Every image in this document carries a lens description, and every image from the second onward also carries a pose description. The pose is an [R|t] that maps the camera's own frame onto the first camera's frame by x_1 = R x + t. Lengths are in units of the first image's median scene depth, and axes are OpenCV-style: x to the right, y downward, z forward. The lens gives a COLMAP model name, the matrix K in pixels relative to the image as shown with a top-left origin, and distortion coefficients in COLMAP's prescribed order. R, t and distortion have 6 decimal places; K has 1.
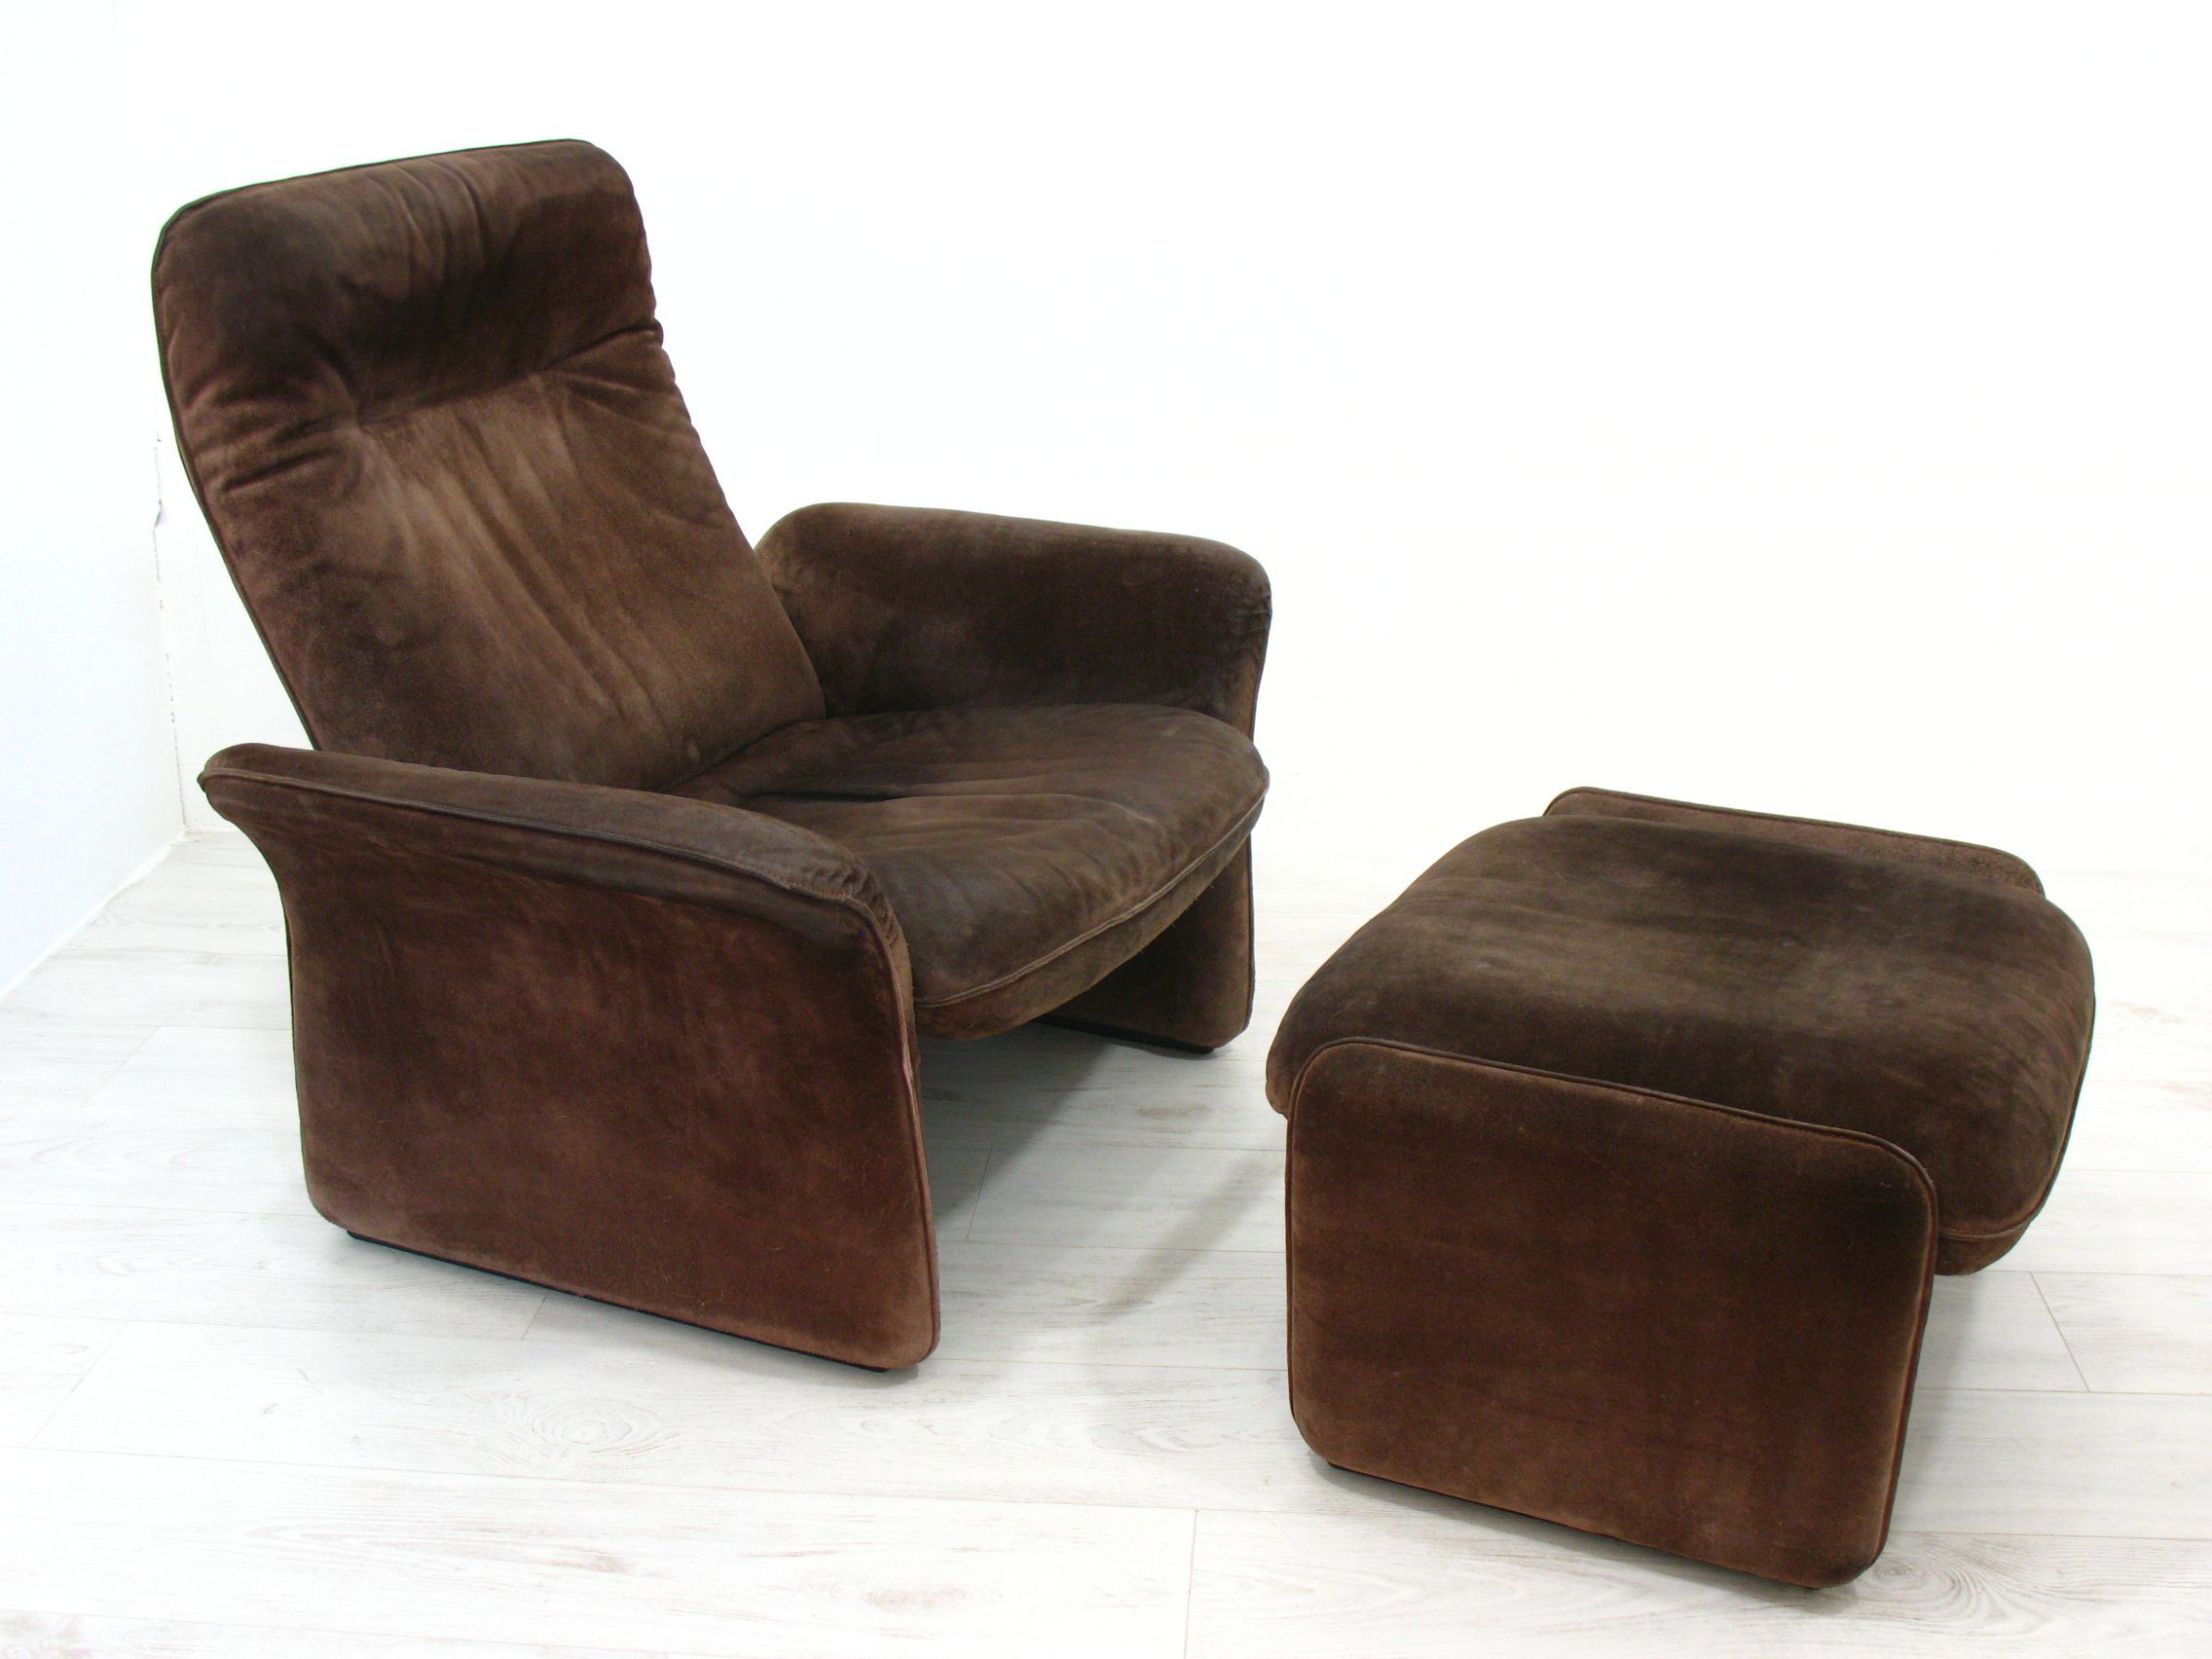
lens RADIAL K [[2611.5, 0, 1206.4], [0, 2611.5, 824.7], [0, 0, 1]] dist [-0.102278, -0.000200]
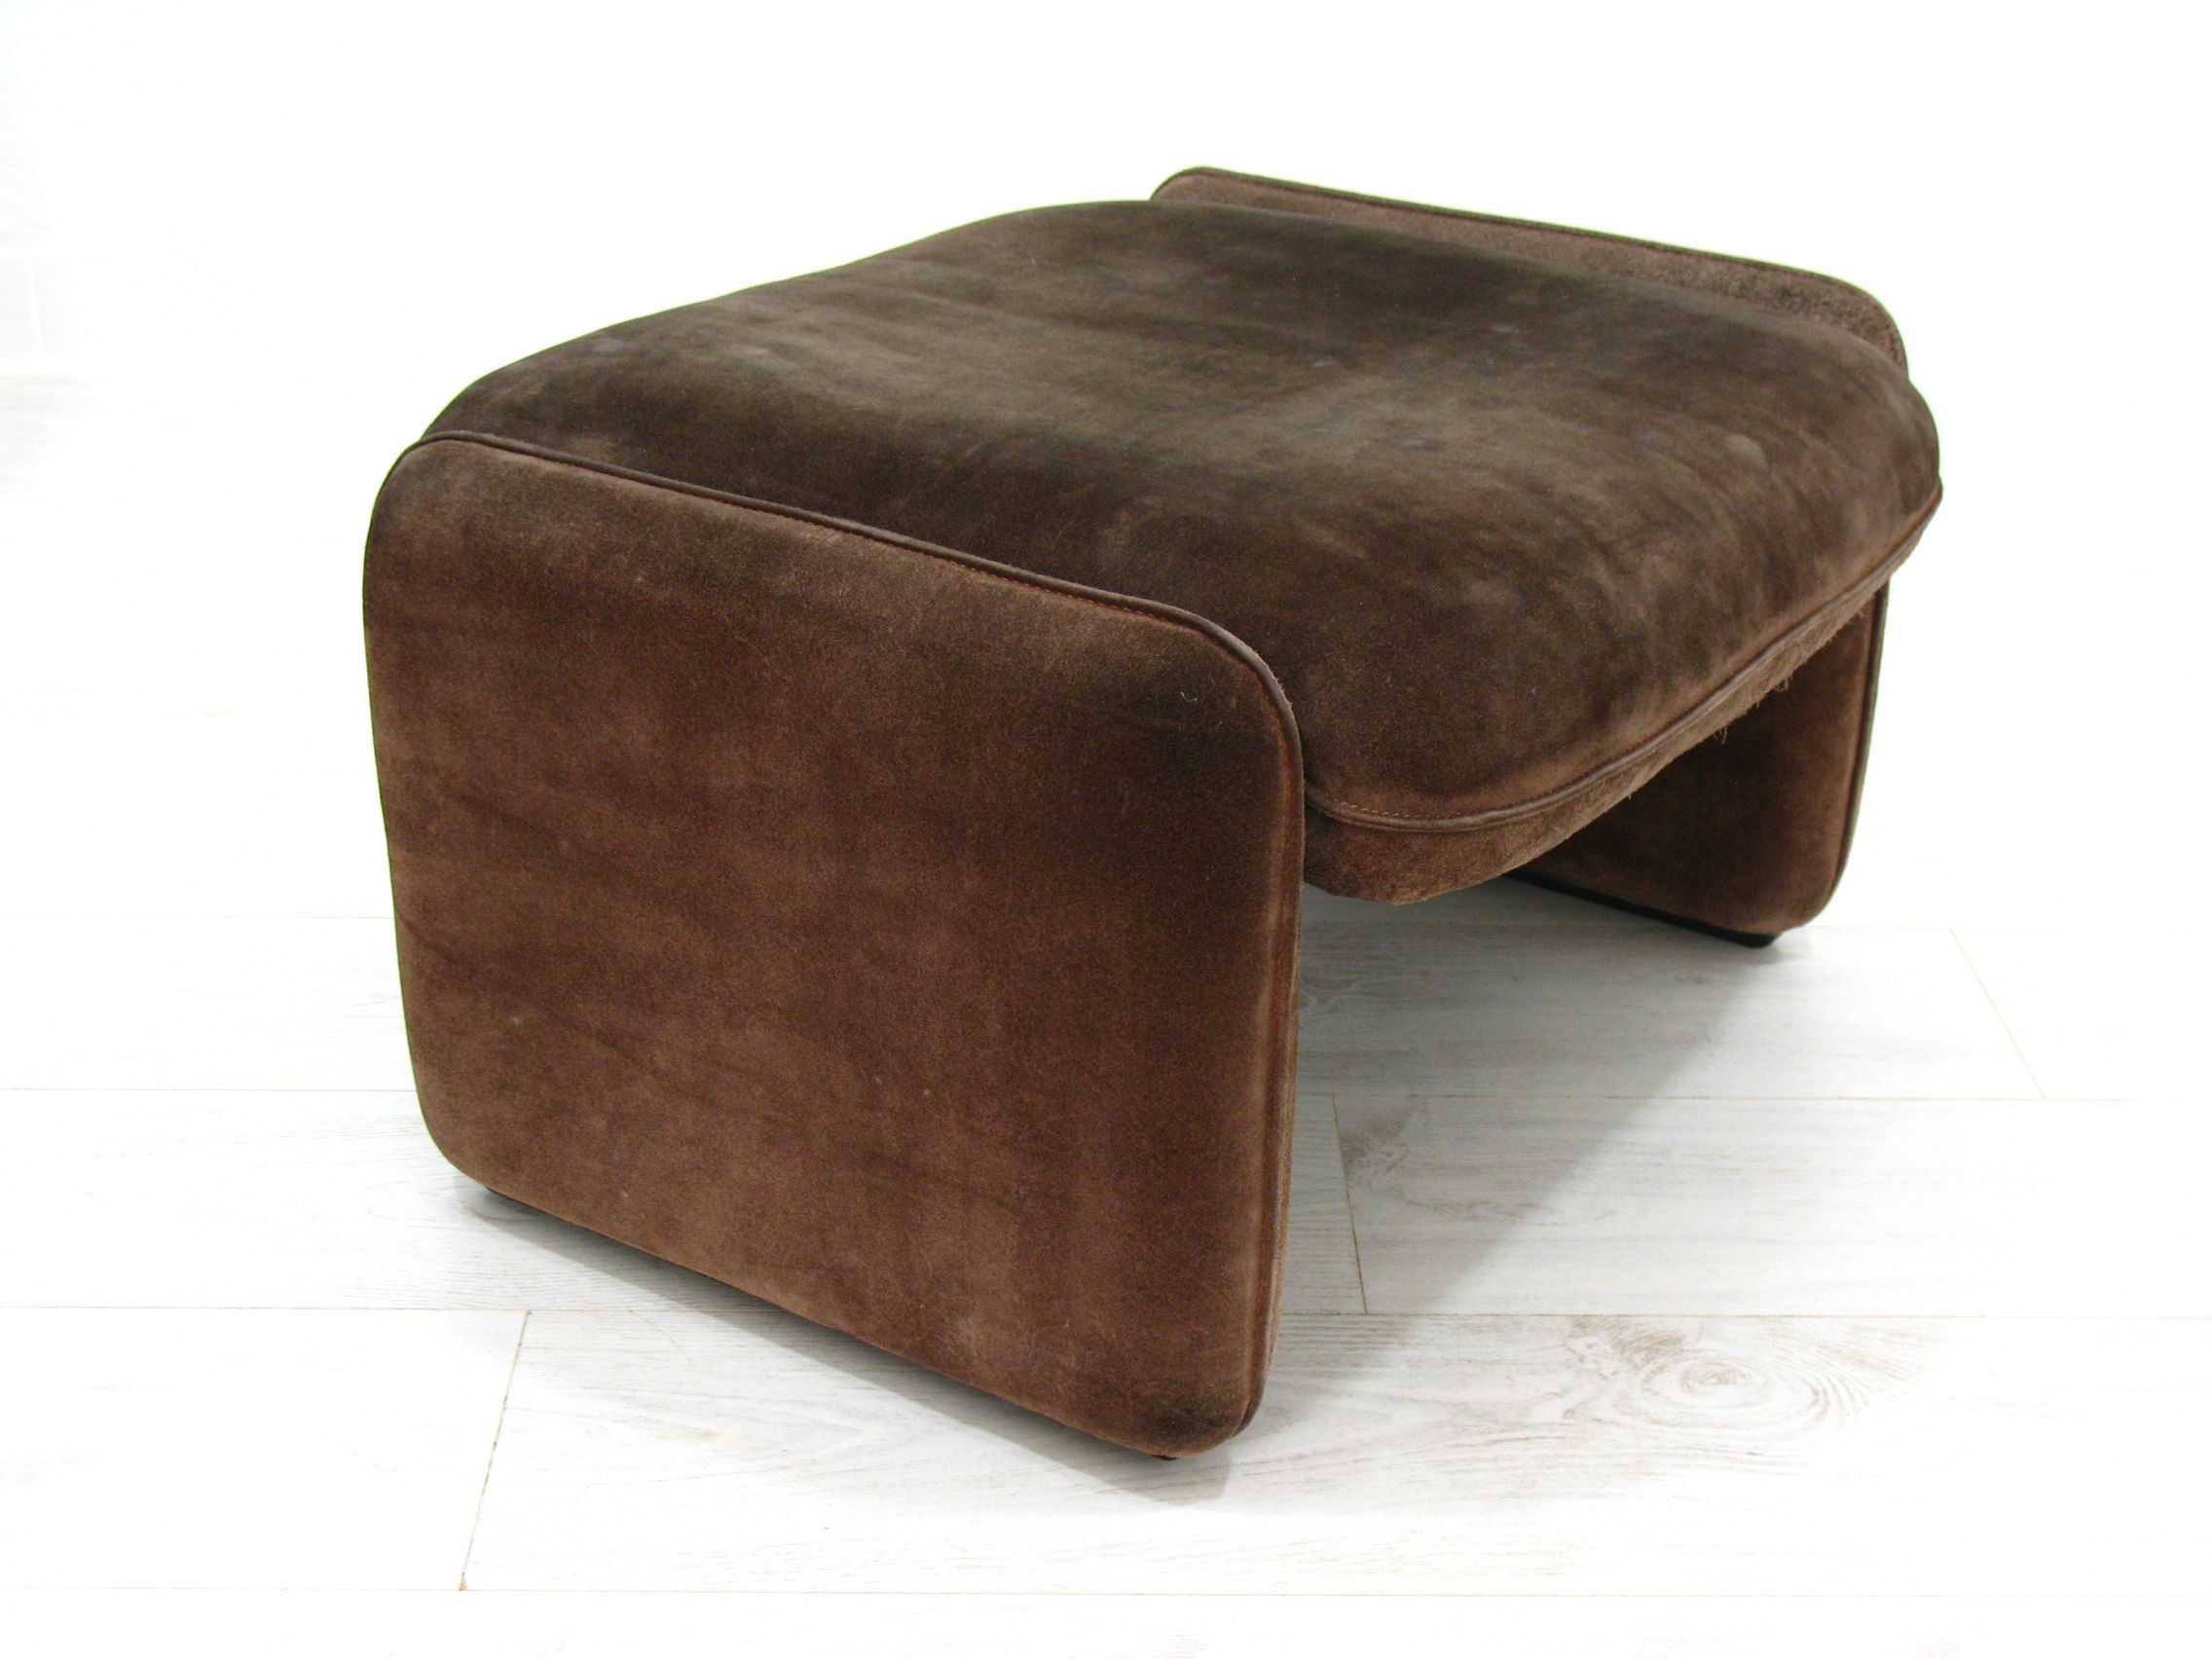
lens RADIAL K [[3451.8, 0, 1106.0], [0, 3451.8, 829.5], [0, 0, 1]] dist [-0.051533, -0.105543]
pose [[0.984809, 0.077416, -0.155429, 0.289804], [-0.067663, 0.995450, 0.067097, 0.096123], [0.159916, -0.055561, 0.985566, 0.228492]]
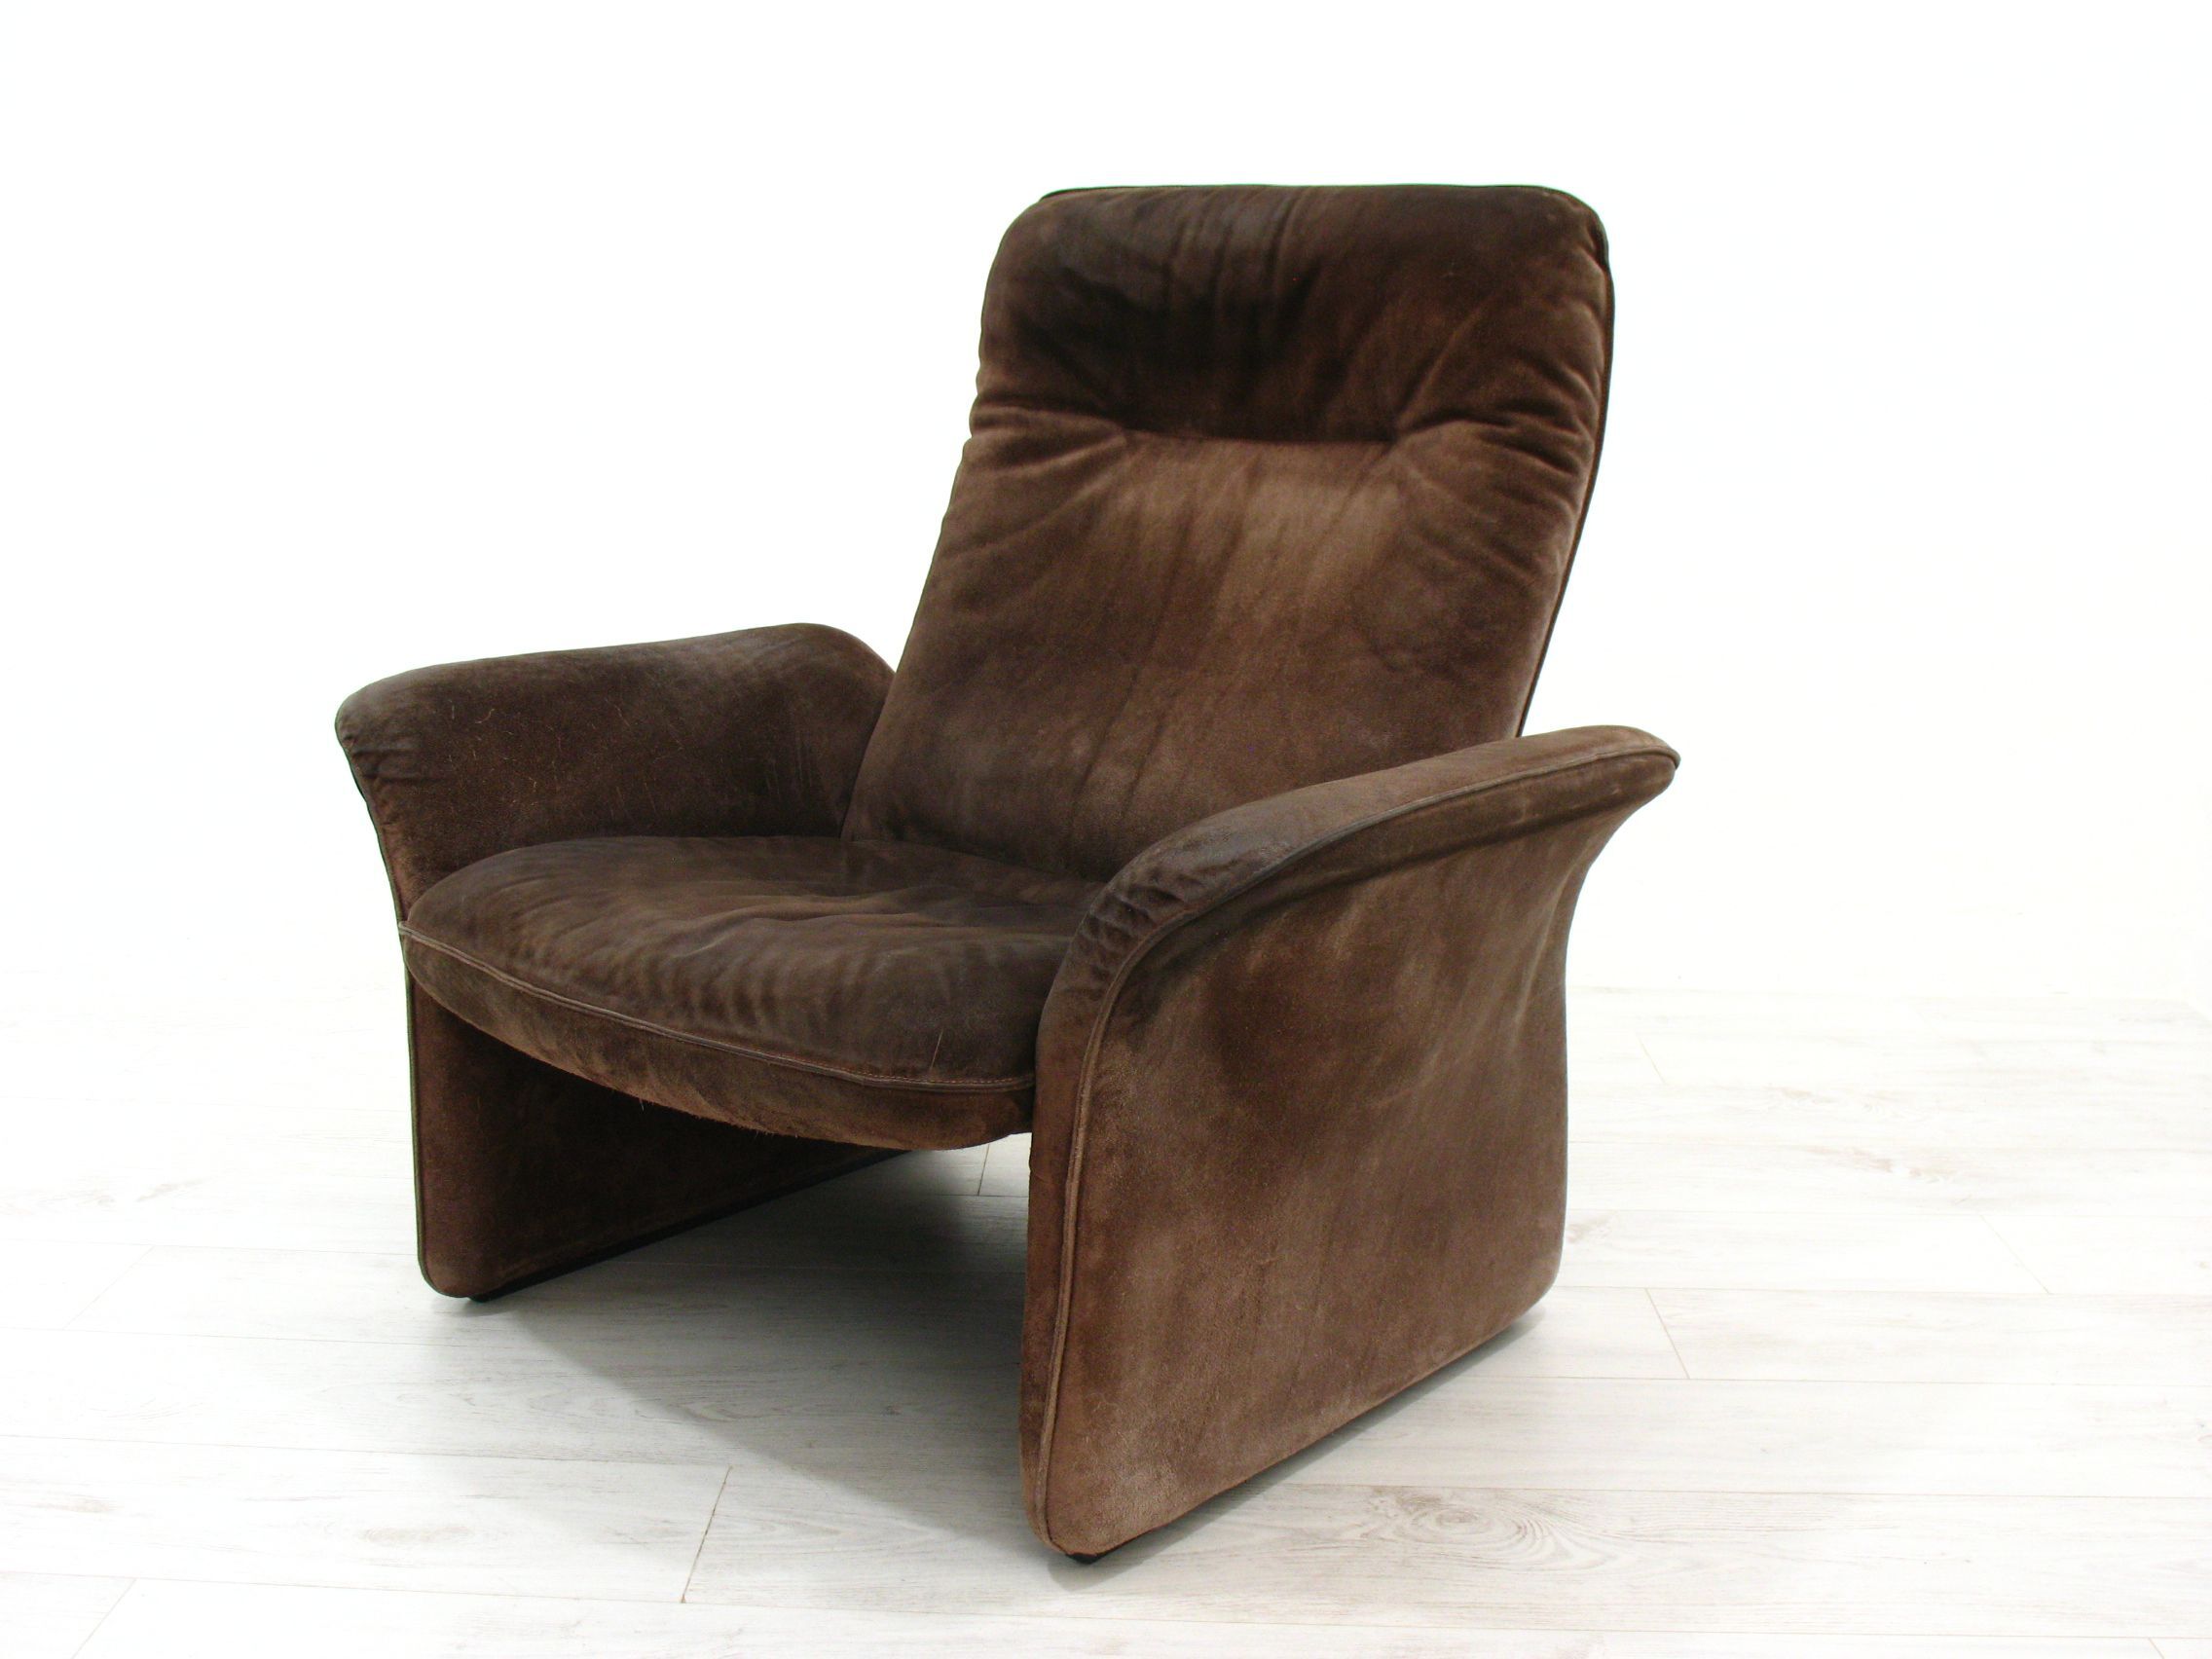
lens RADIAL K [[2570.6, 0, 1106.0], [0, 2570.6, 829.5], [0, 0, 1]] dist [-0.134325, 0.012019]
pose [[-0.279333, 0.187292, -0.941751, 0.695665], [-0.352048, 0.892515, 0.281921, -0.315257], [0.893328, 0.410291, -0.183373, 1.326527]]
